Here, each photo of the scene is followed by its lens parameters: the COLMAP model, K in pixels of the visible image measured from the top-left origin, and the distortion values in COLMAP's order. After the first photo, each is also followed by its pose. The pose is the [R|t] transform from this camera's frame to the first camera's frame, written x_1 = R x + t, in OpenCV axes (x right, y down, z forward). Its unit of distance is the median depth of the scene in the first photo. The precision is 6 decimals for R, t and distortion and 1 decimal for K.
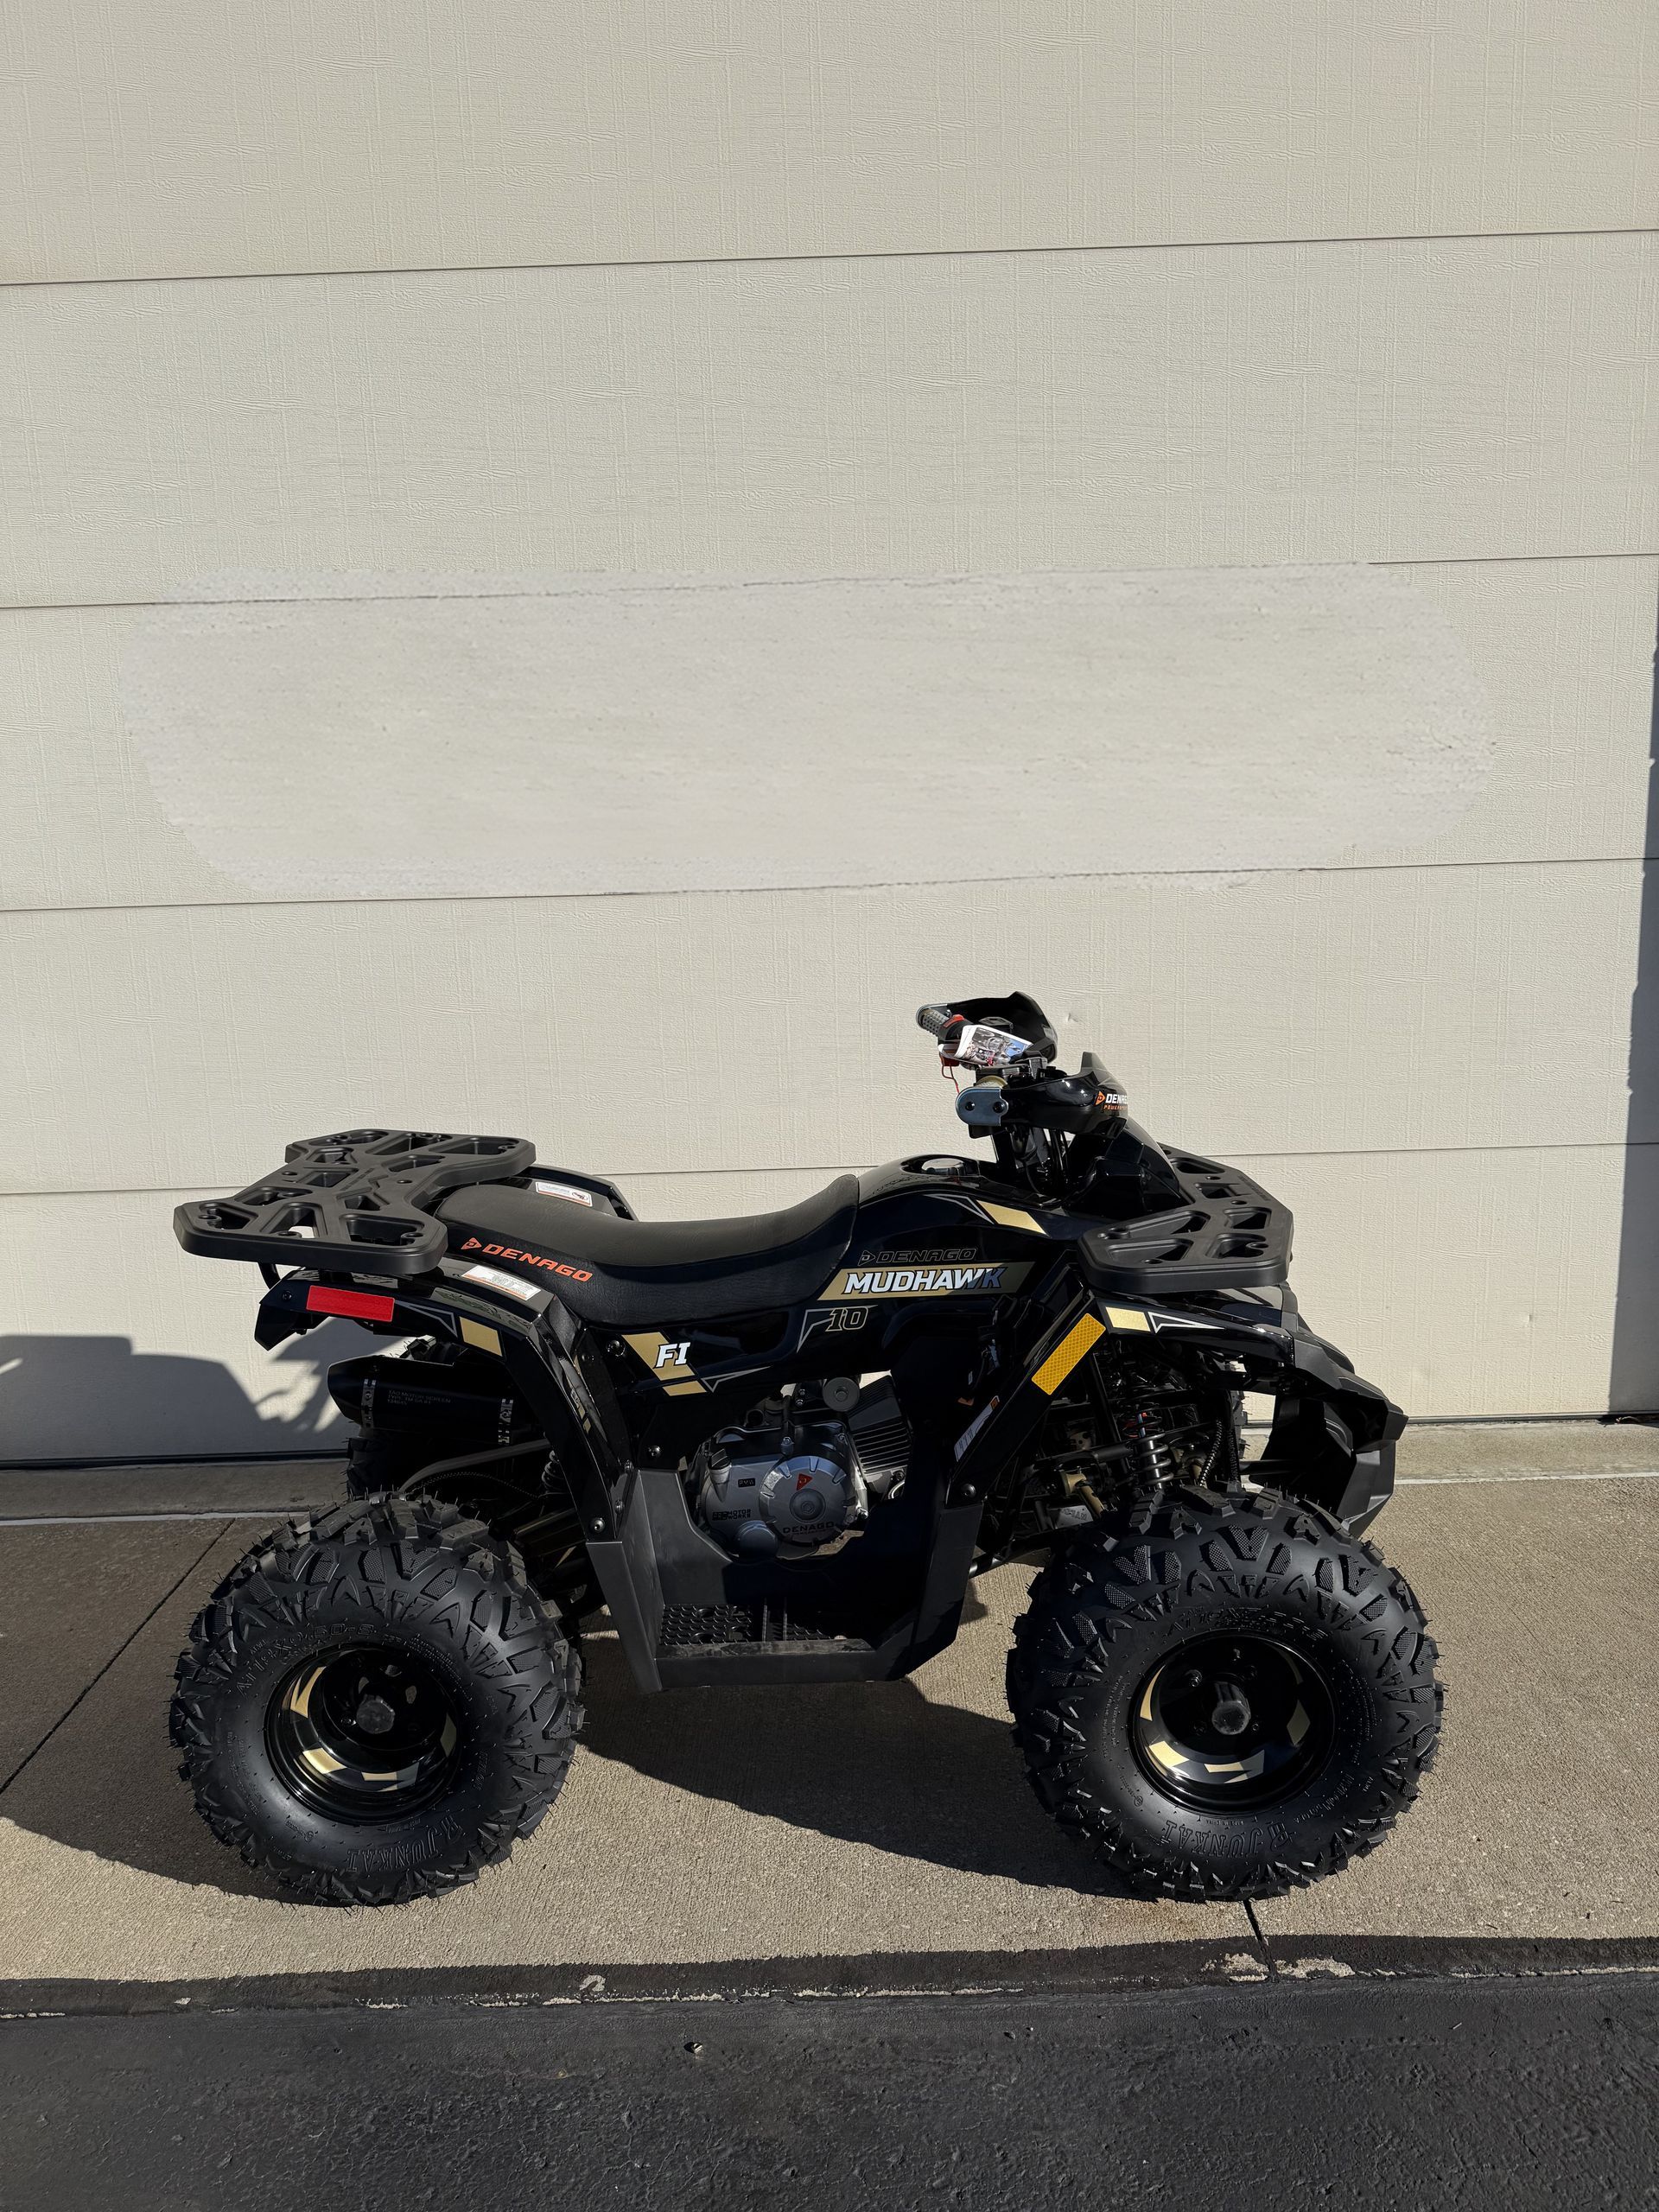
lens RADIAL K [[1581.5, 0, 832.9], [0, 1581.5, 1102.2], [0, 0, 1]] dist [-0.002410, -0.003333]
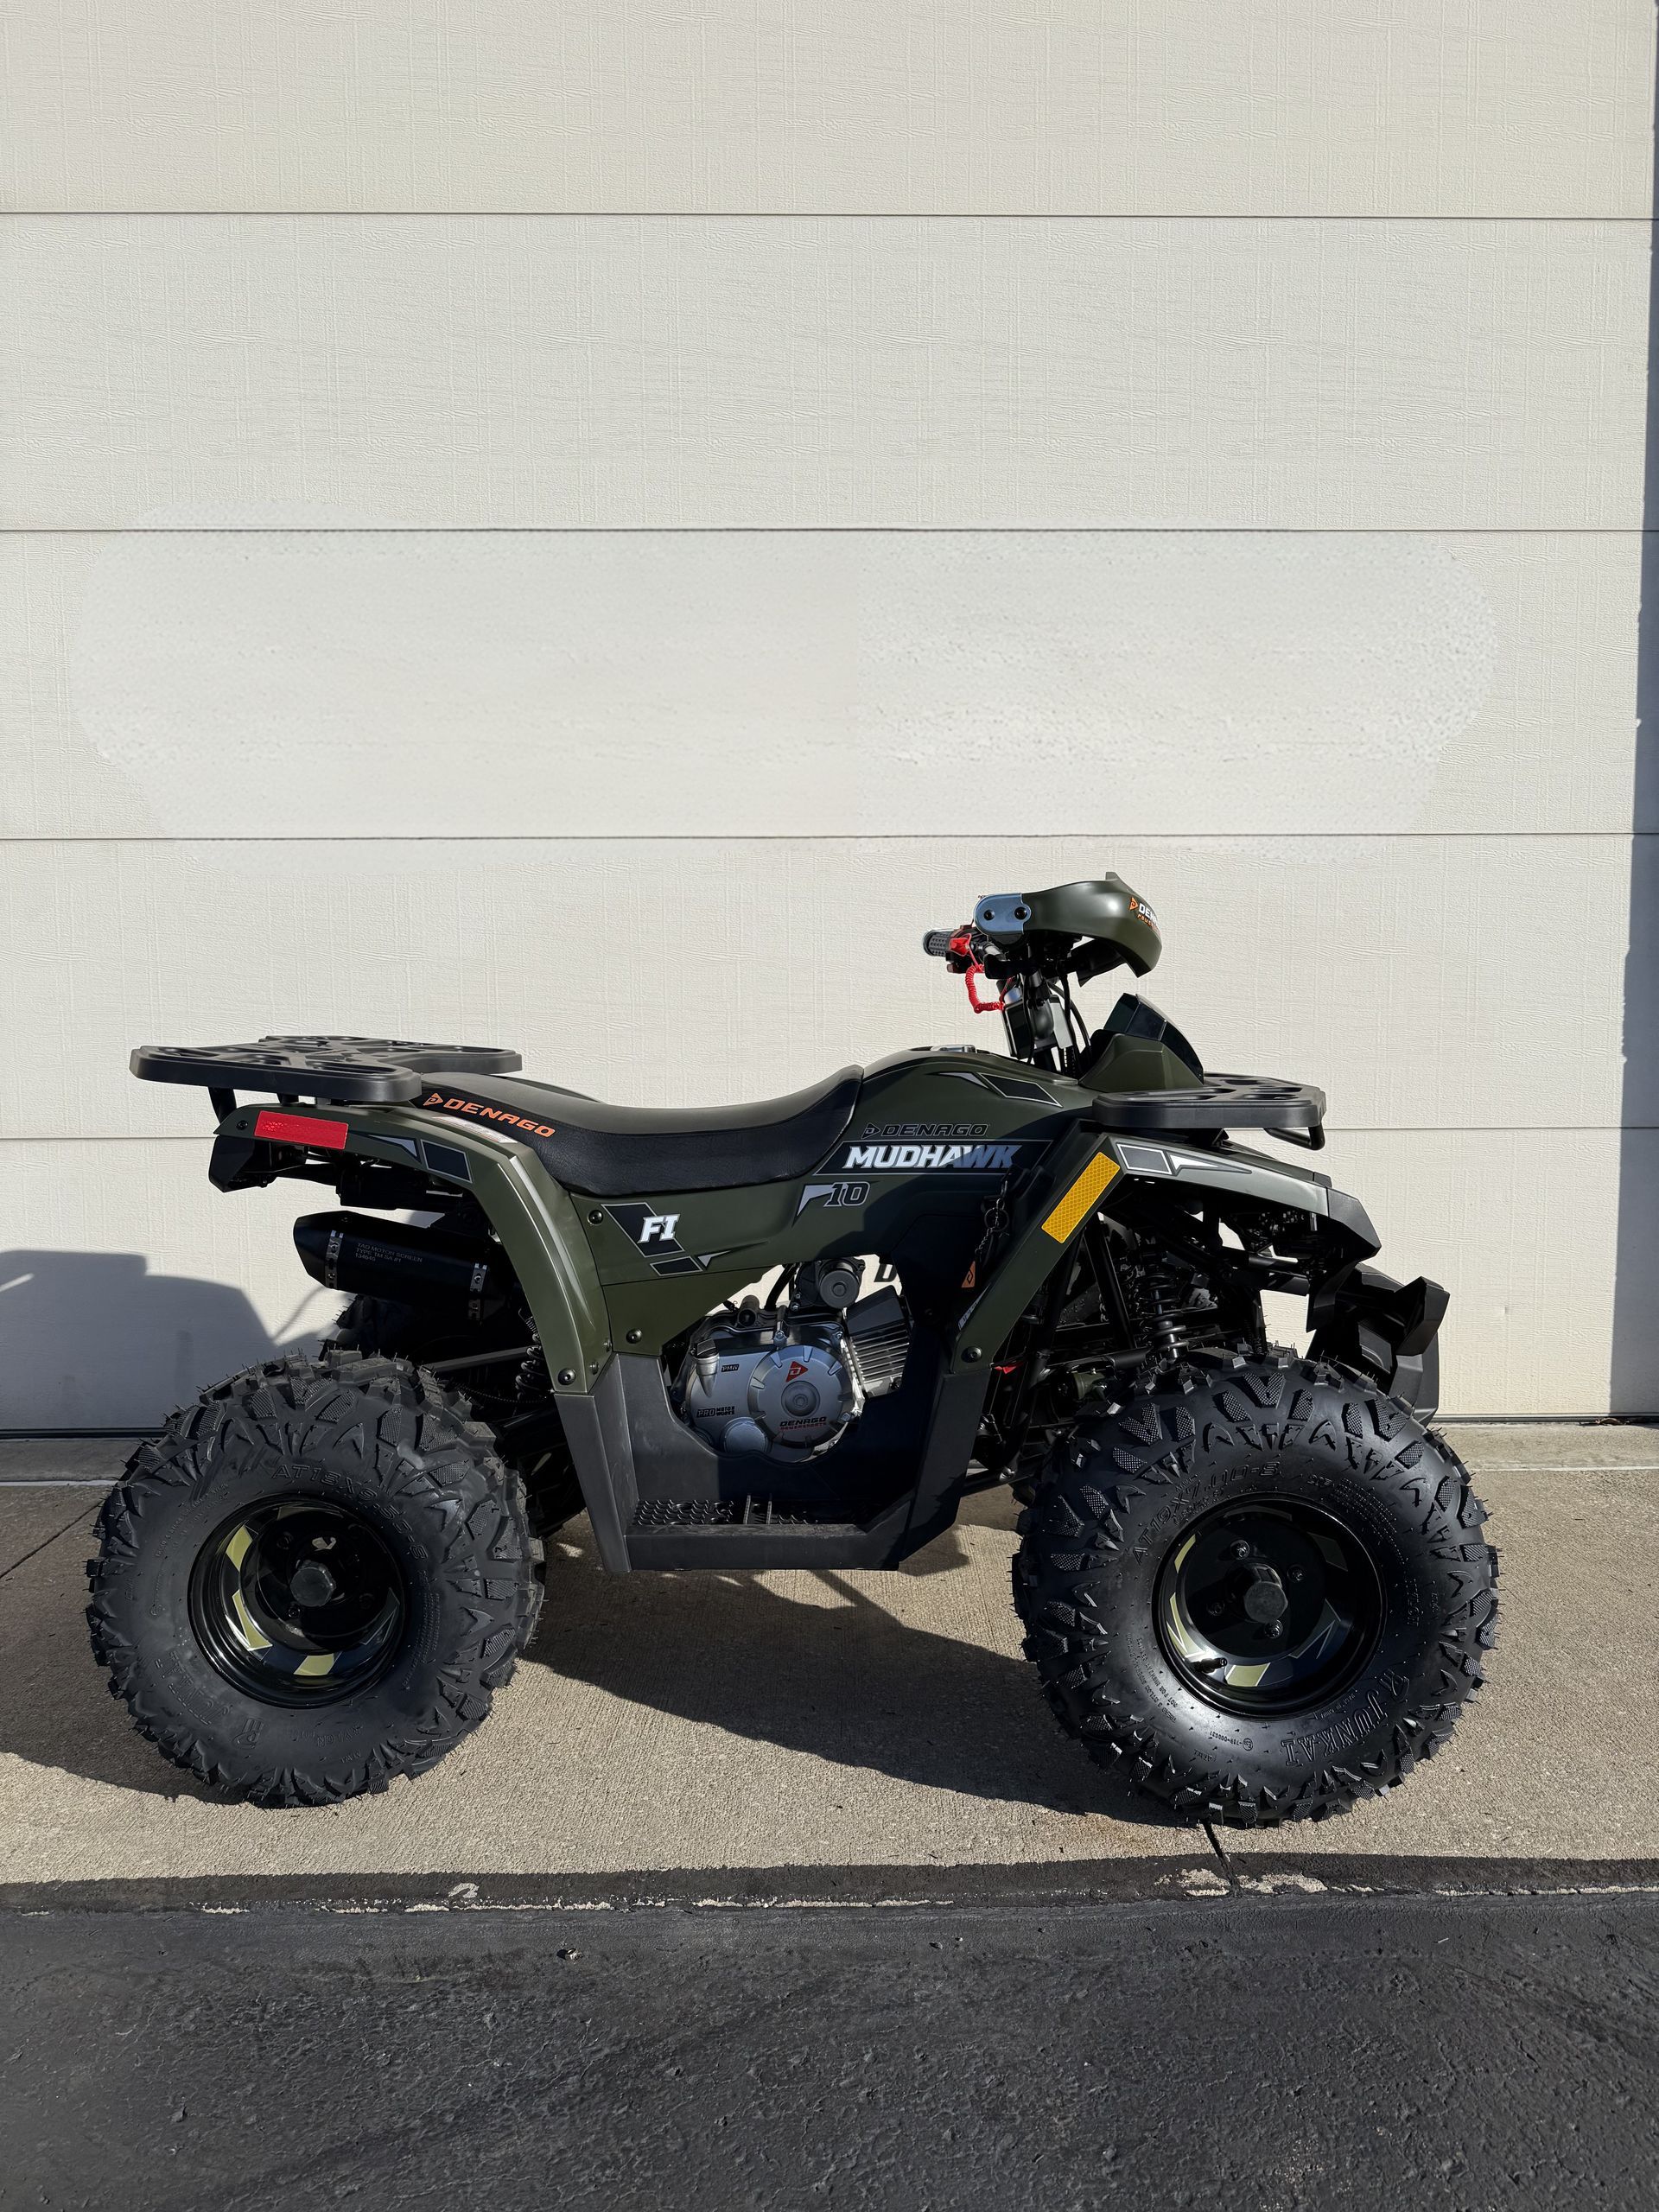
lens RADIAL K [[1581.5, 0, 838.2], [0, 1581.5, 1104.5], [0, 0, 1]] dist [-0.002410, -0.003333]
pose [[0.999507, 0.024698, 0.019388, 0.028078], [-0.022690, 0.994958, -0.097692, 0.206073], [-0.021703, 0.097204, 0.995028, 0.080570]]
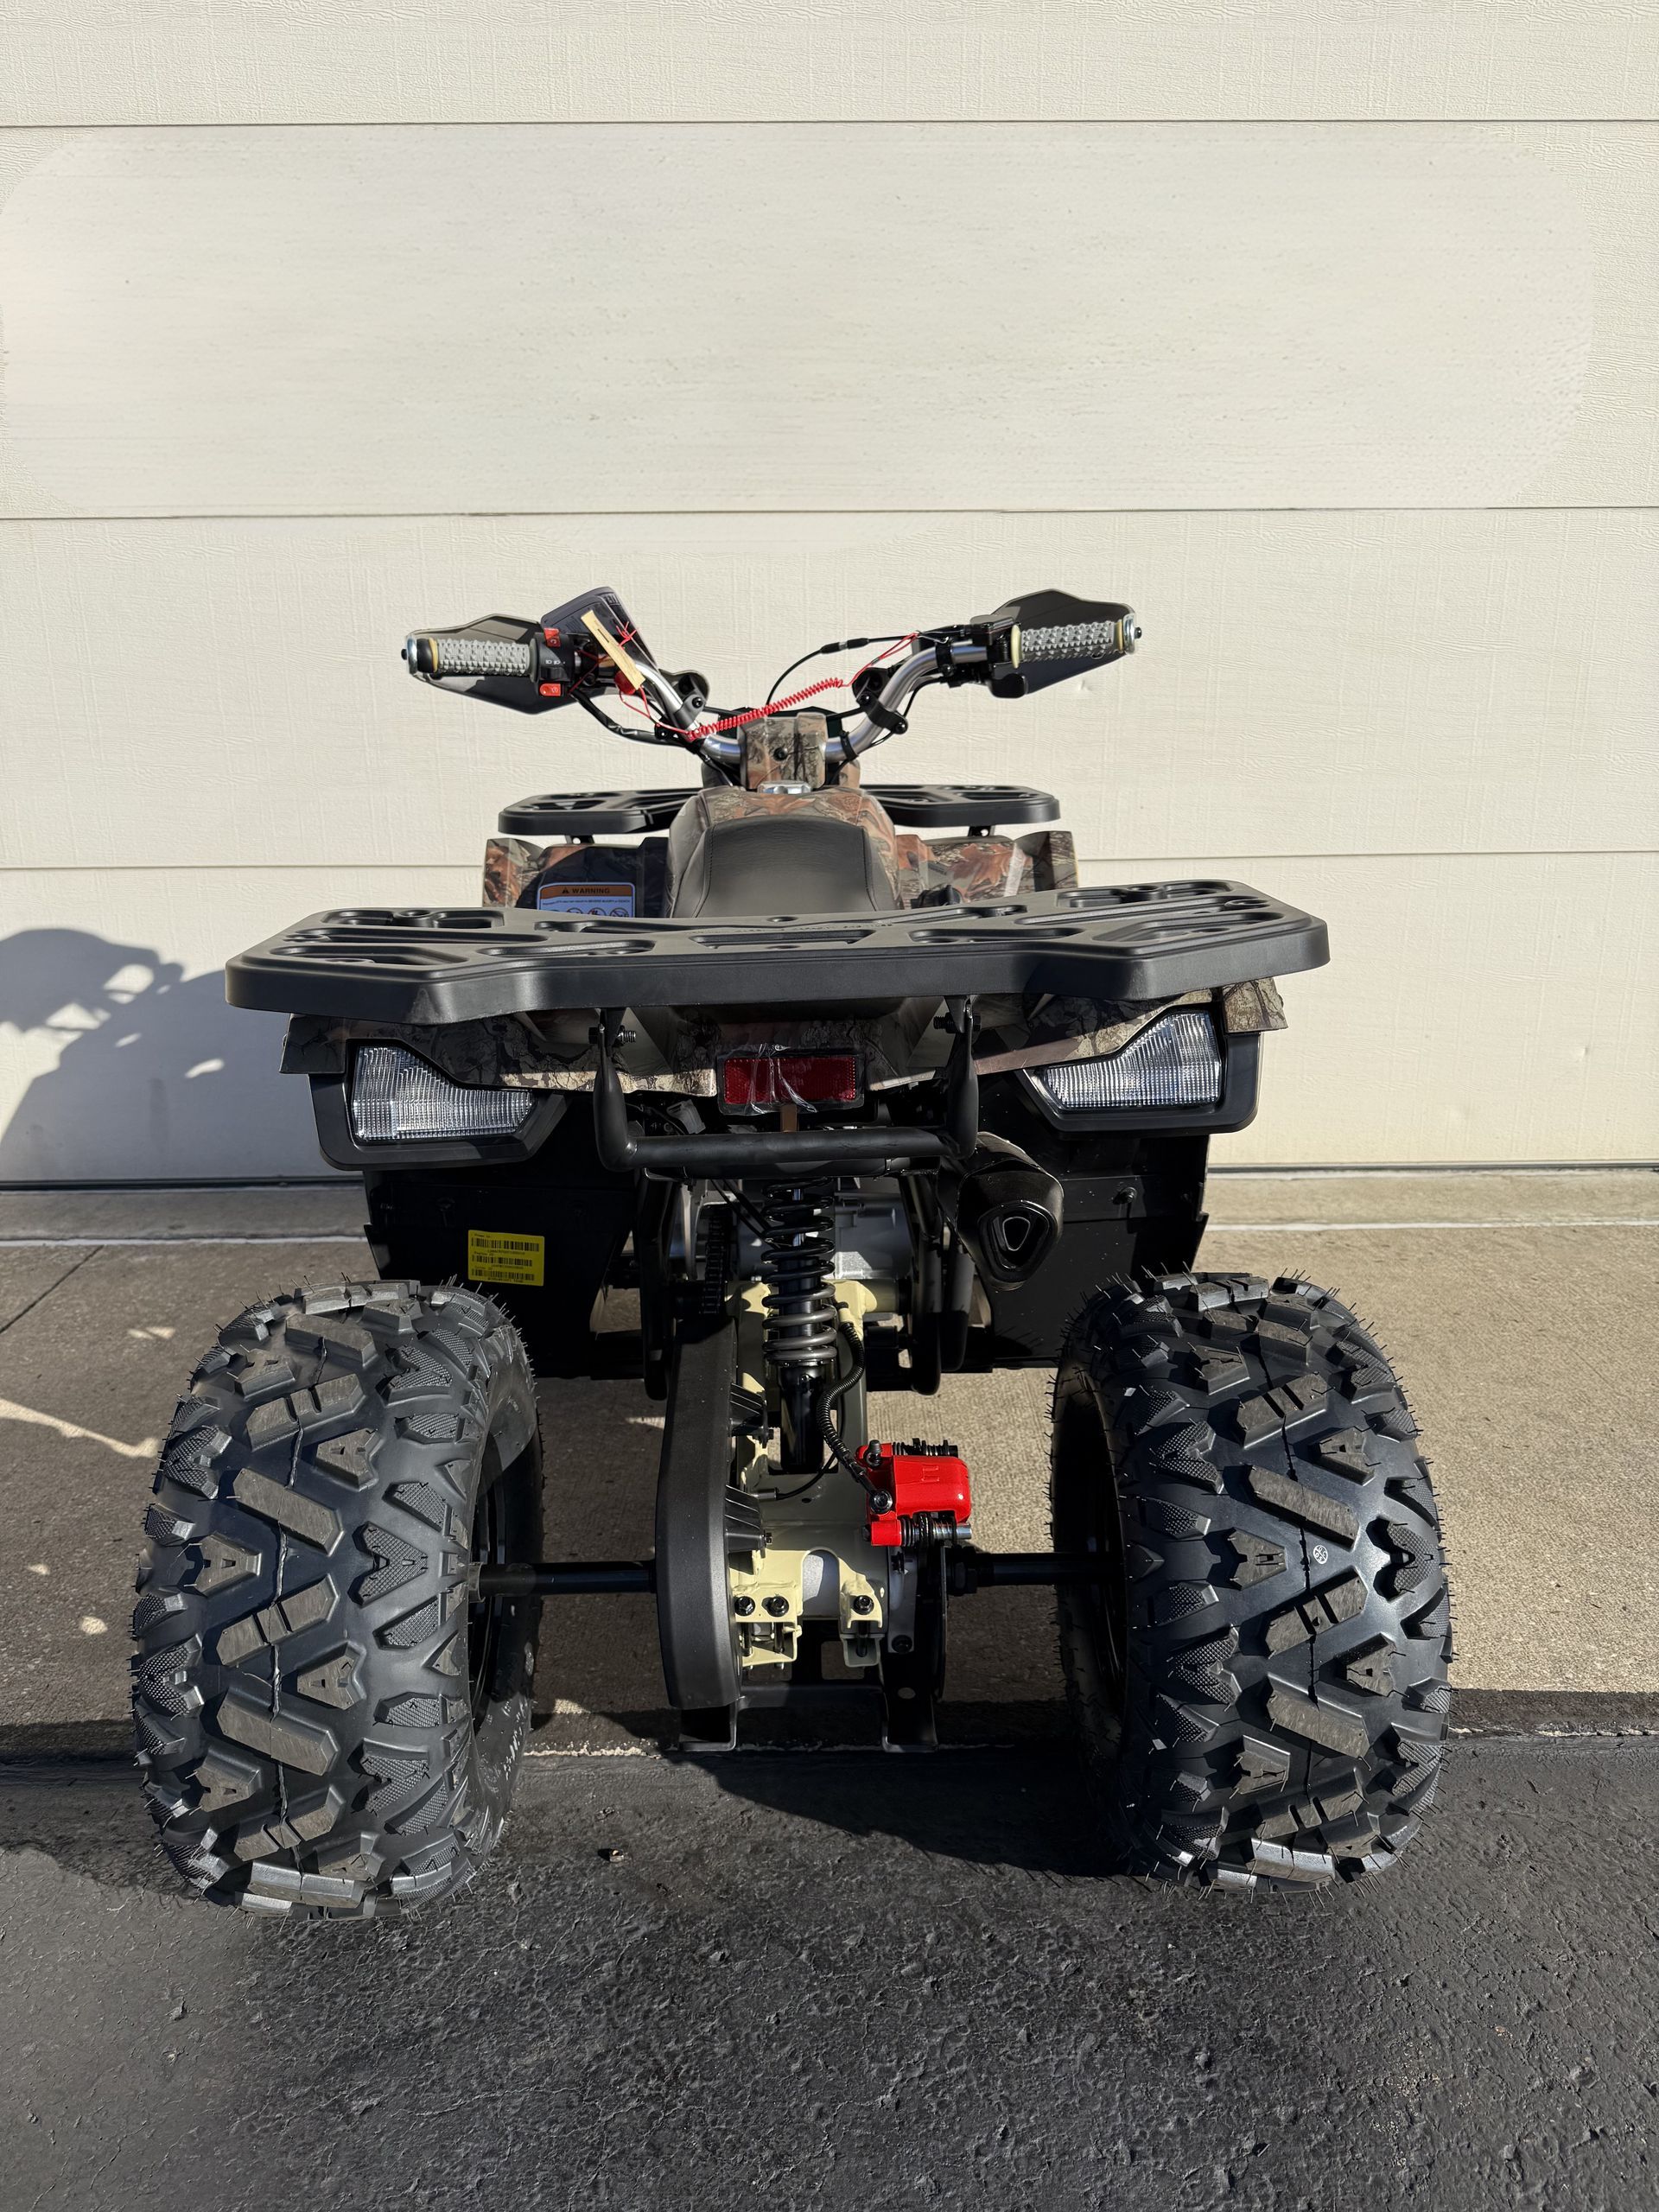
lens RADIAL K [[1581.5, 0, 835.2], [0, 1581.5, 1104.7], [0, 0, 1]] dist [-0.002410, -0.003333]
pose [[0.999587, 0.017781, 0.022589, 0.004496], [-0.019934, 0.994890, 0.098980, 0.155861], [-0.020714, -0.099390, 0.994833, 0.227395]]
